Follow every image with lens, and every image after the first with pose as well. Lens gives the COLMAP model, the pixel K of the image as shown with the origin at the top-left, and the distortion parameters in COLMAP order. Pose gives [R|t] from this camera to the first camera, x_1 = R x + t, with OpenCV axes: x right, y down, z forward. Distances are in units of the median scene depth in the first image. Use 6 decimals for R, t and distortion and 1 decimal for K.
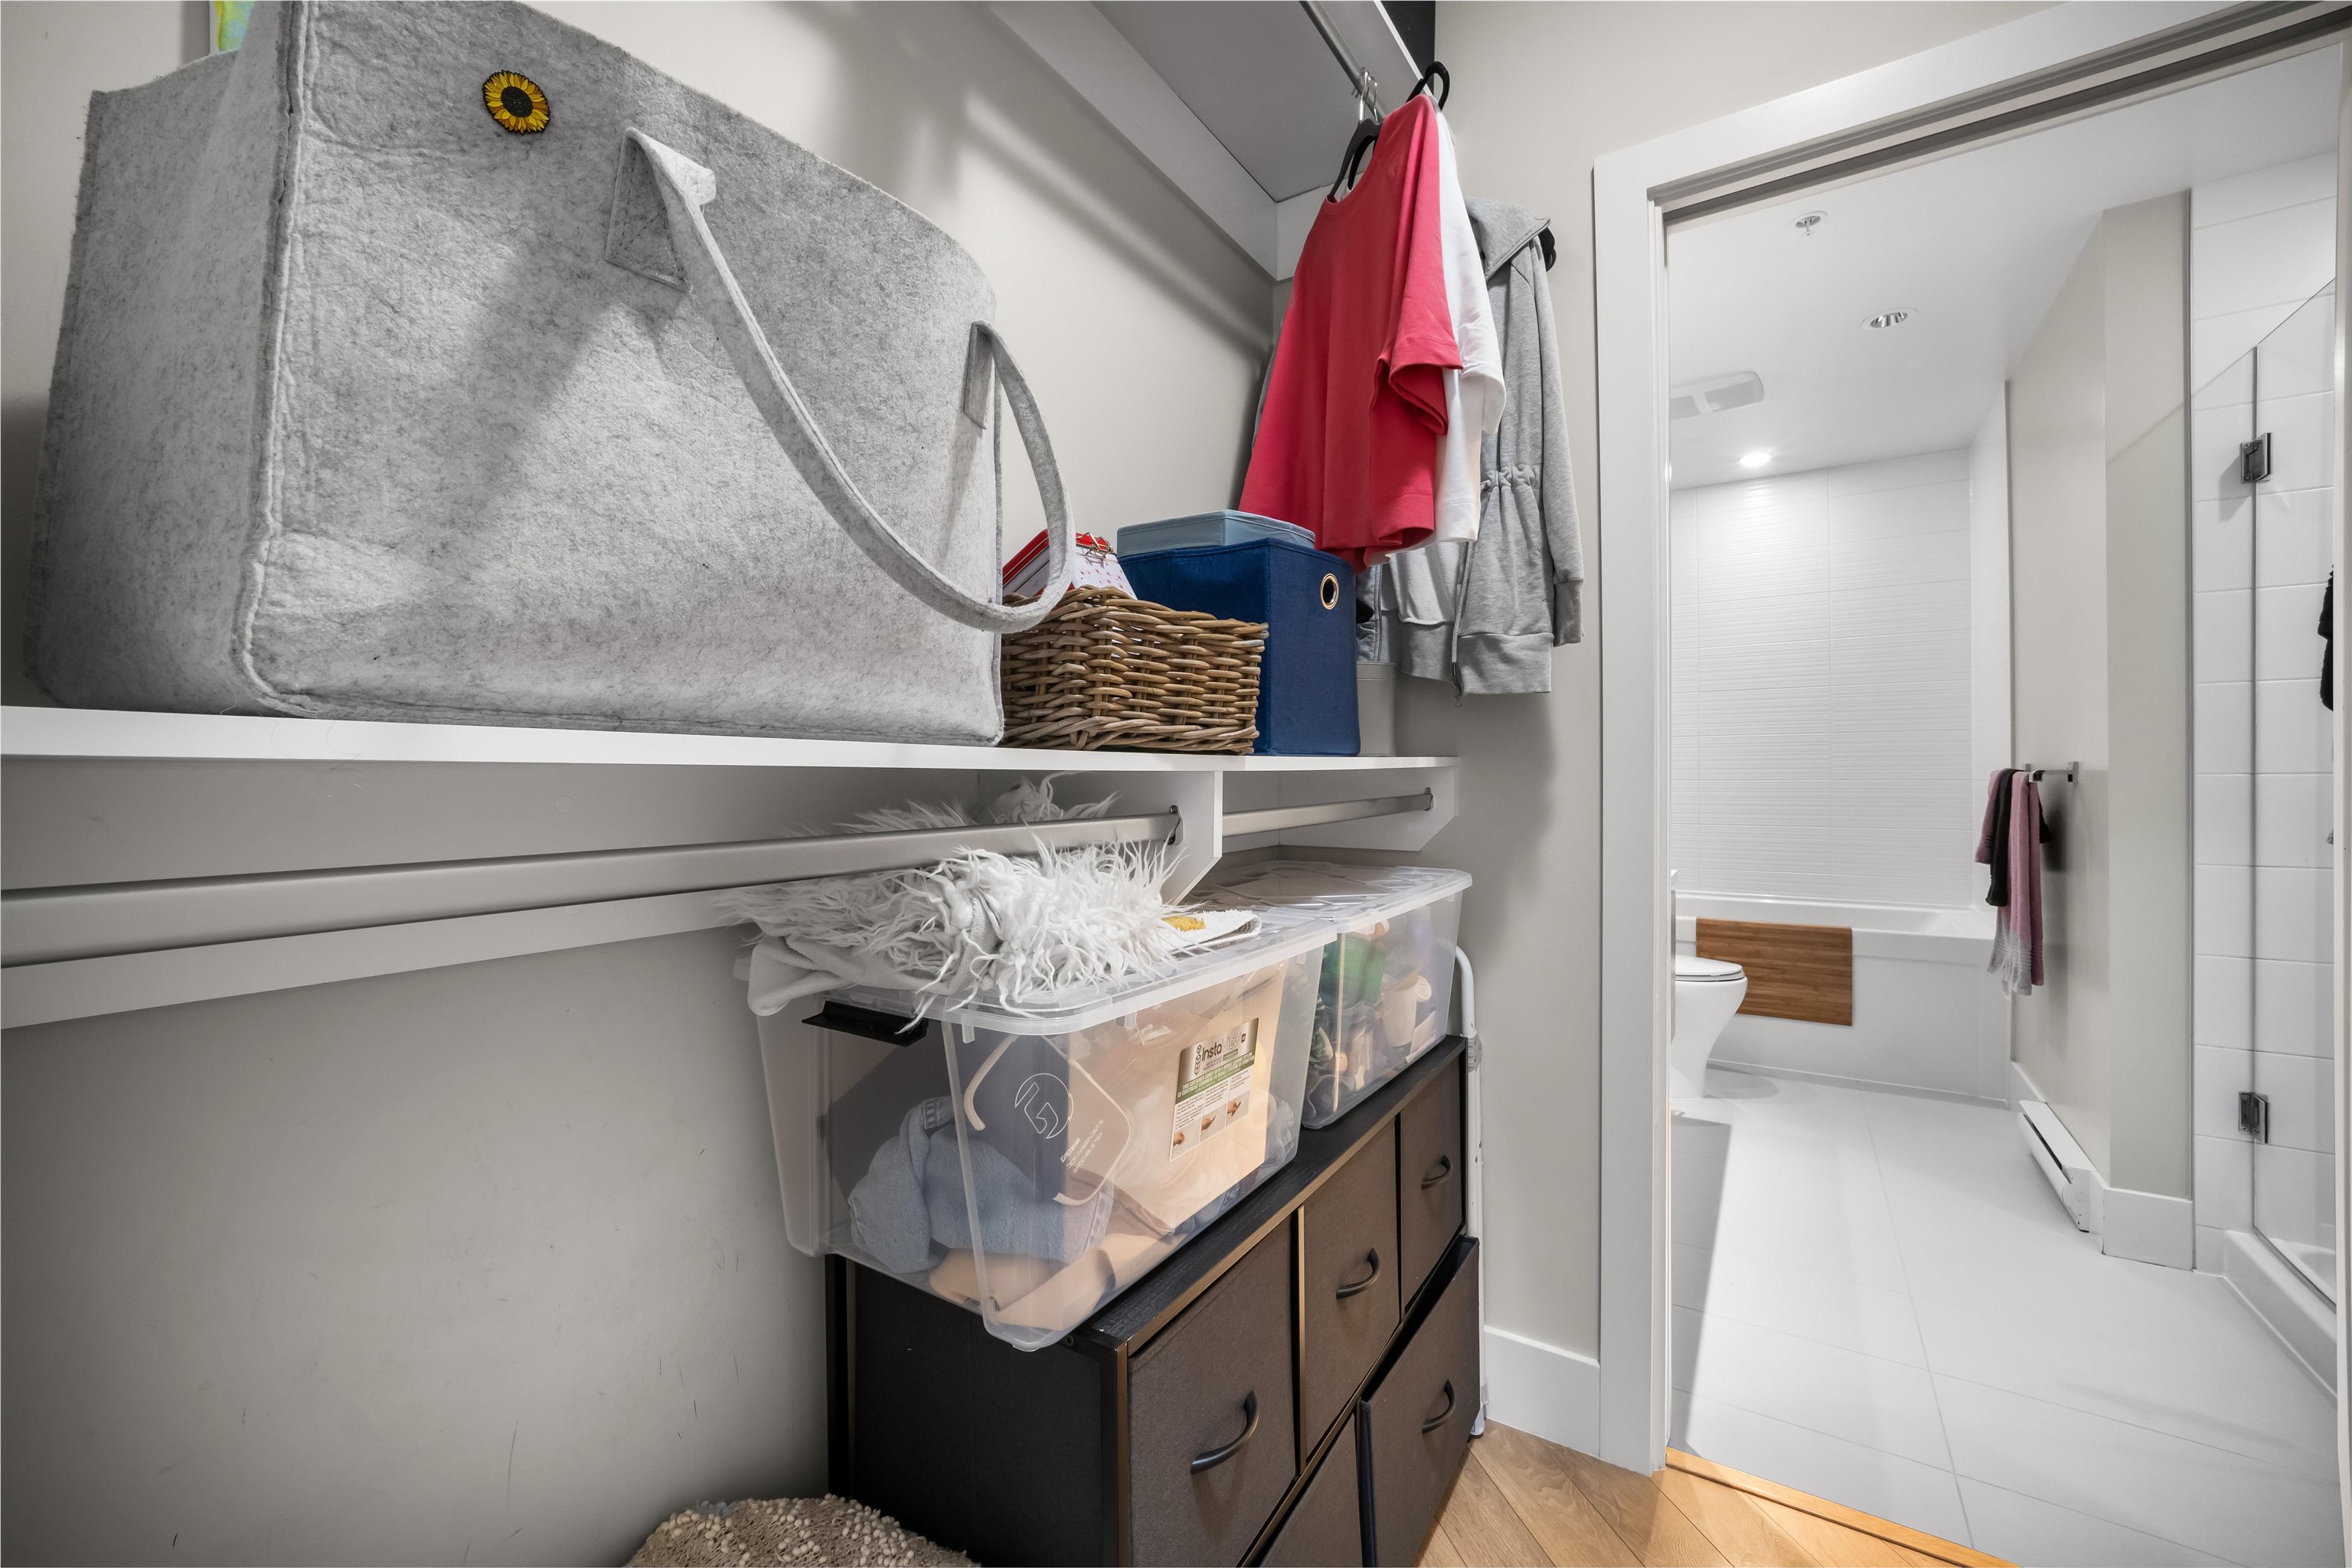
lens RADIAL K [[949.4, 0, 1183.7], [0, 949.4, 776.6], [0, 0, 1]] dist [-0.014520, 0.000113]
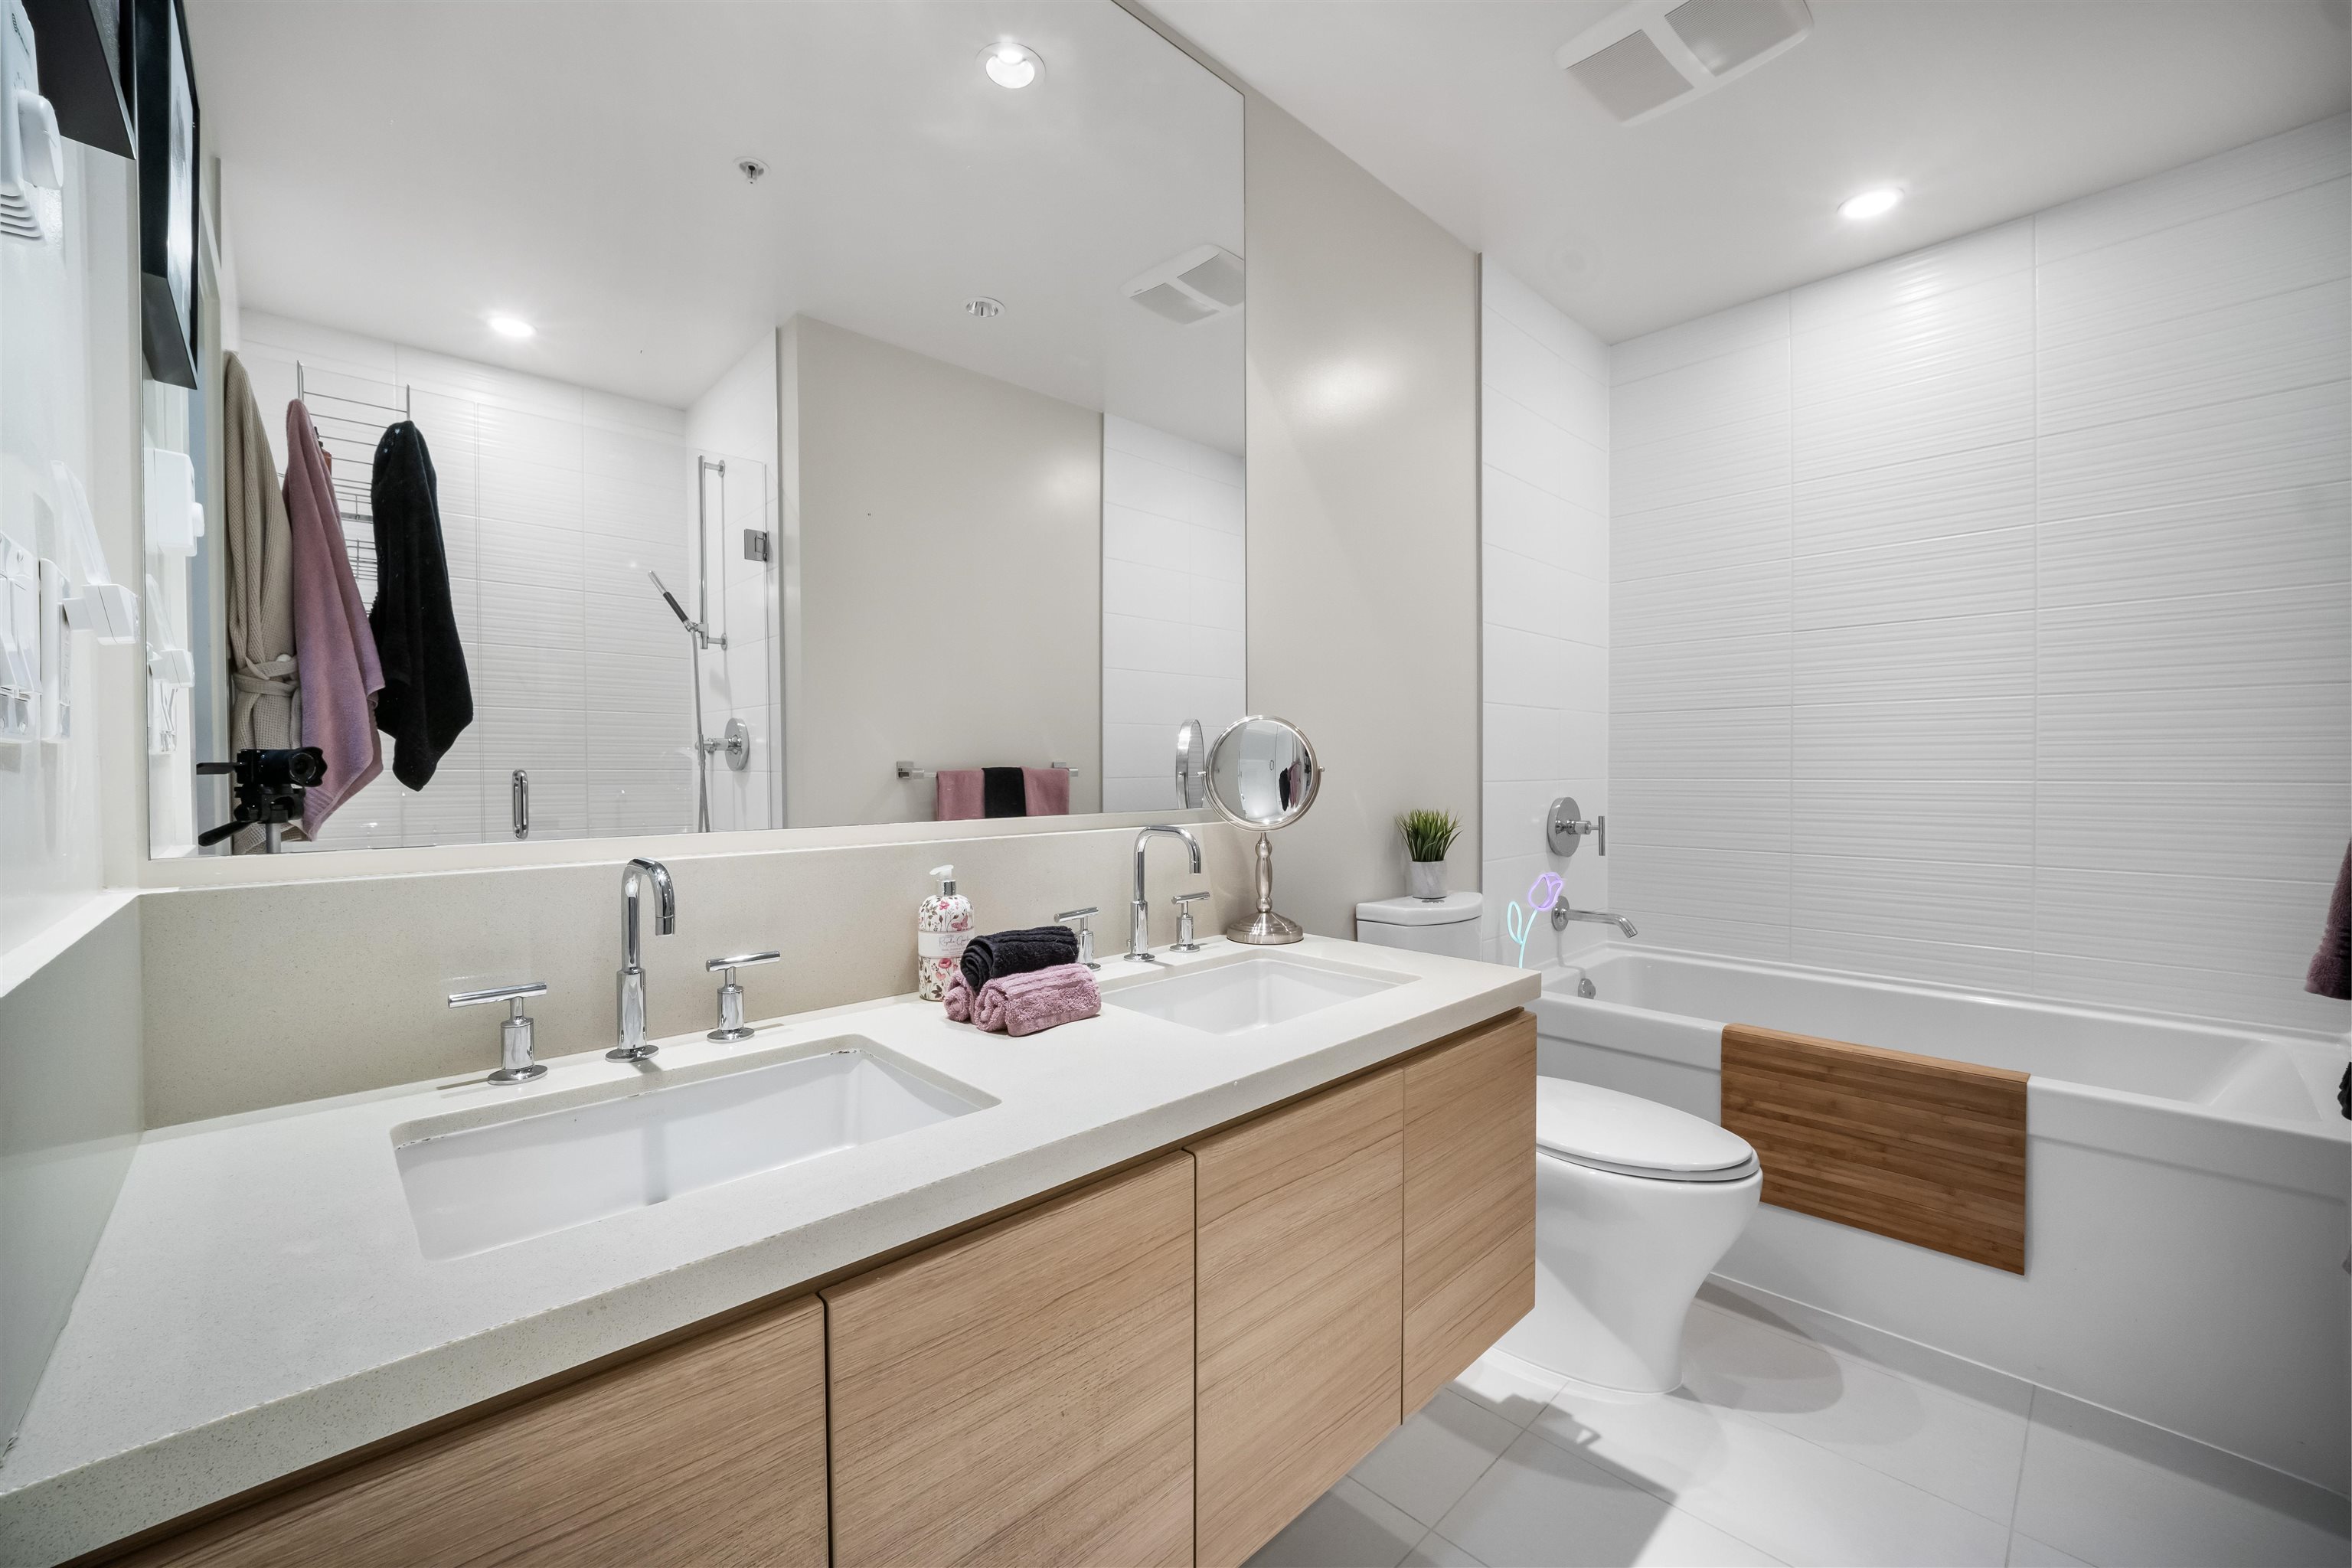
lens RADIAL K [[949.4, 0, 1183.7], [0, 949.4, 776.6], [0, 0, 1]] dist [-0.014520, 0.000113]
pose [[0.972612, 0.005090, -0.232378, 0.388363], [-0.003756, 0.999974, 0.006186, -0.000946], [0.232404, -0.005144, 0.972606, 0.414644]]
